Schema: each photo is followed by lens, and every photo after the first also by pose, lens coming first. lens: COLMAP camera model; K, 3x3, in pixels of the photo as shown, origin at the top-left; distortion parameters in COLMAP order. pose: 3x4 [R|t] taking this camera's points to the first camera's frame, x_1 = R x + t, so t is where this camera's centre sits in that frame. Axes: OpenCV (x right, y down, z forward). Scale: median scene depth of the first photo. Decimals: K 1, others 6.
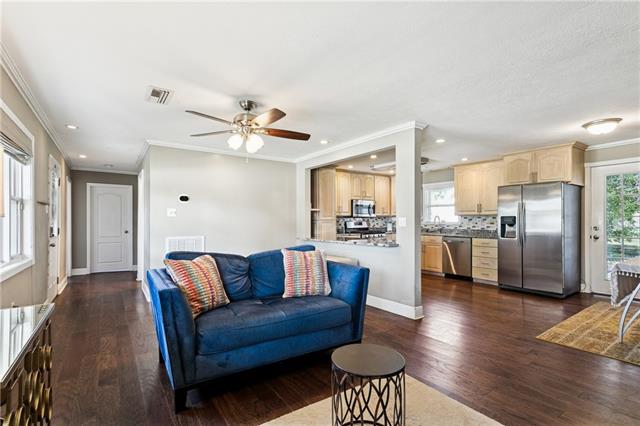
lens RADIAL K [[306.6, 0, 314.5], [0, 306.6, 220.2], [0, 0, 1]] dist [-0.005748, 0.002426]
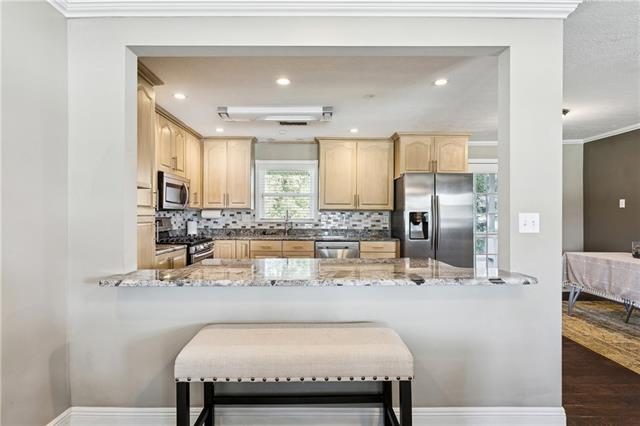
lens RADIAL K [[331.6, 0, 317.3], [0, 331.6, 212.6], [0, 0, 1]] dist [0.005569, 0.000865]
pose [[0.560303, 0.009550, 0.828233, -0.195088], [-0.004724, 0.999954, -0.008334, -0.002707], [-0.828274, 0.000757, 0.560322, 0.666449]]
